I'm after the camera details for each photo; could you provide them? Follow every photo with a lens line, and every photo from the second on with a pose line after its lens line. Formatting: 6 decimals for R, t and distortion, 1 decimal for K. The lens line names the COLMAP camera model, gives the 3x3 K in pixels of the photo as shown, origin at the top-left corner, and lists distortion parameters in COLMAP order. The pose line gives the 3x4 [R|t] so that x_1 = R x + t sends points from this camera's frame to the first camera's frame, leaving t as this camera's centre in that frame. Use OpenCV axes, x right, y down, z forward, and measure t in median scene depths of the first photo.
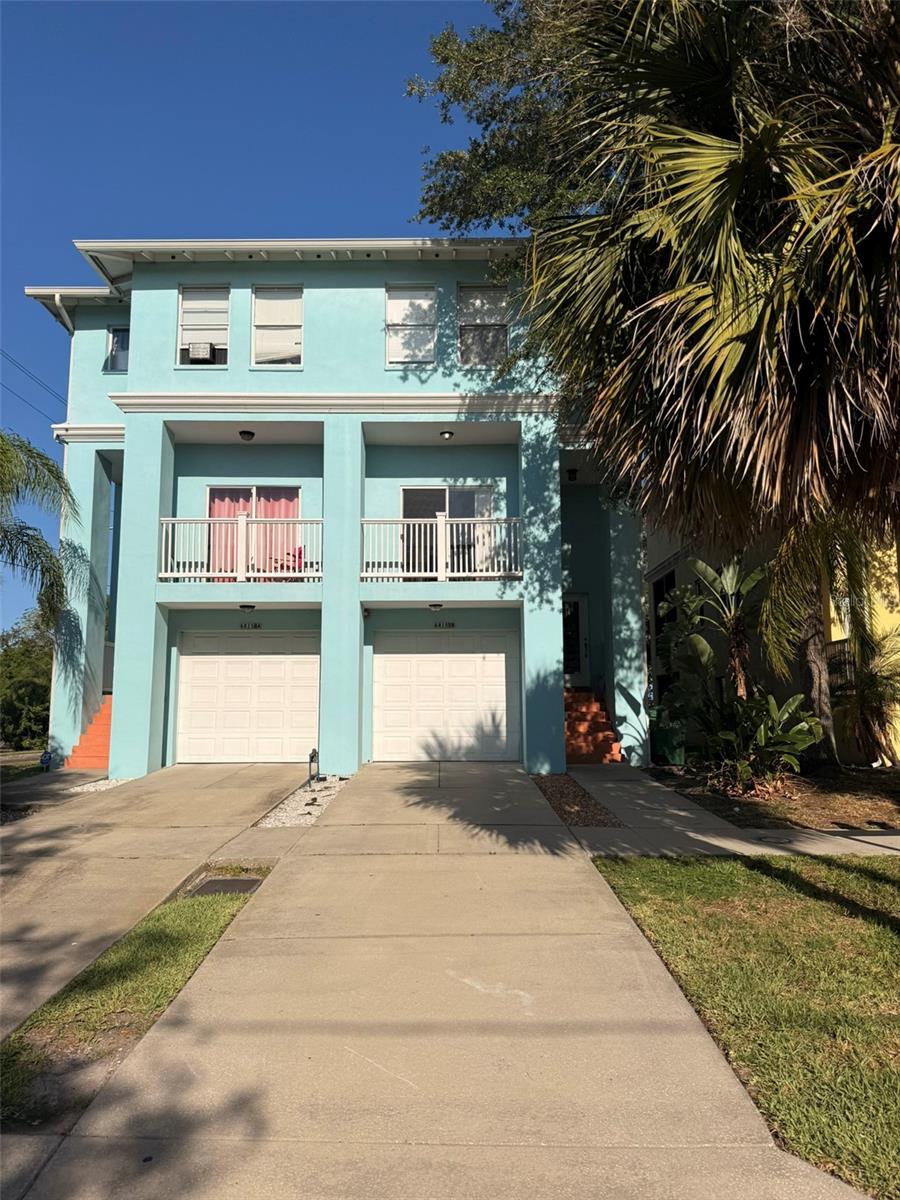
lens RADIAL K [[850.3, 0, 446.8], [0, 850.3, 607.1], [0, 0, 1]] dist [0.077998, -0.011440]
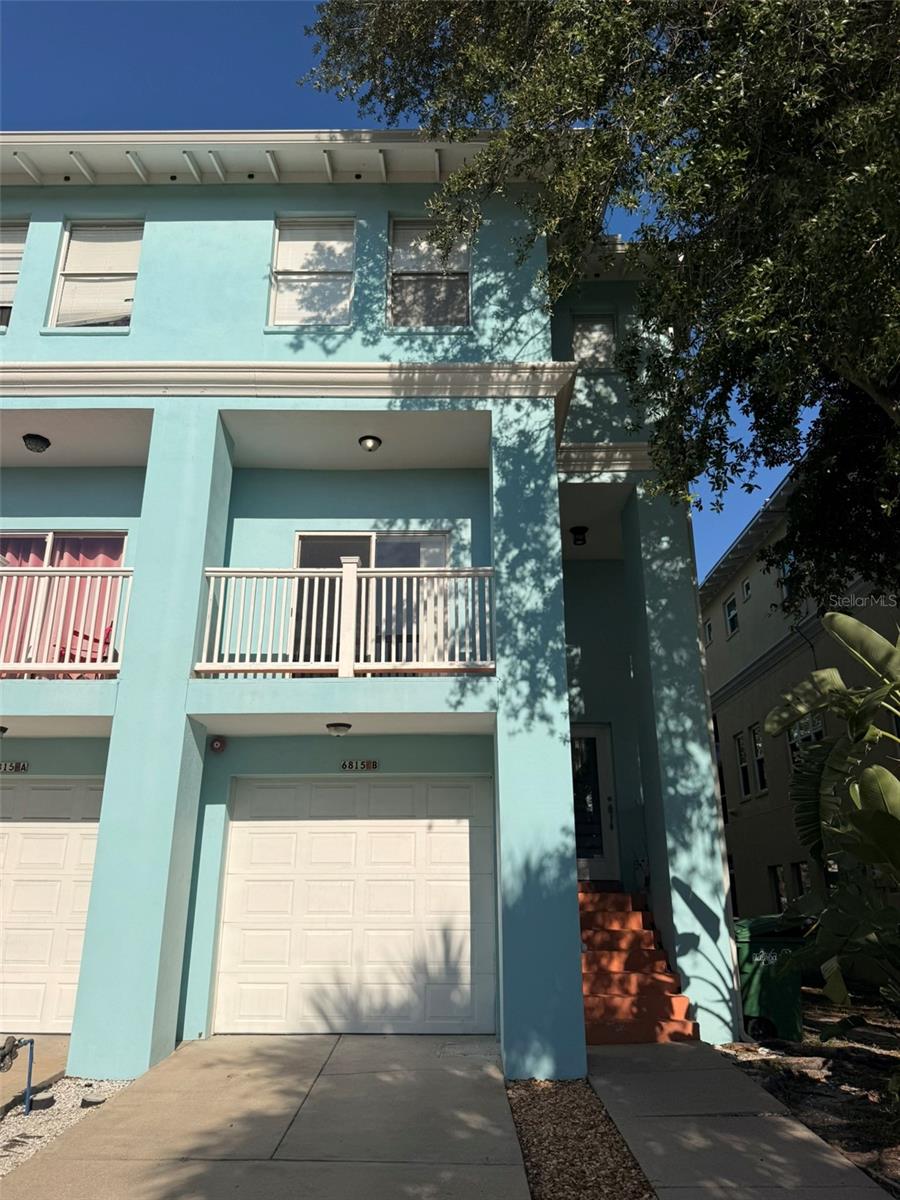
lens RADIAL K [[850.3, 0, 449.3], [0, 850.3, 604.5], [0, 0, 1]] dist [0.077998, -0.011440]
pose [[0.999981, 0.002387, -0.005667, 0.059946], [-0.003502, 0.978591, -0.205787, 0.033311], [0.005054, 0.205803, 0.978580, 0.441732]]
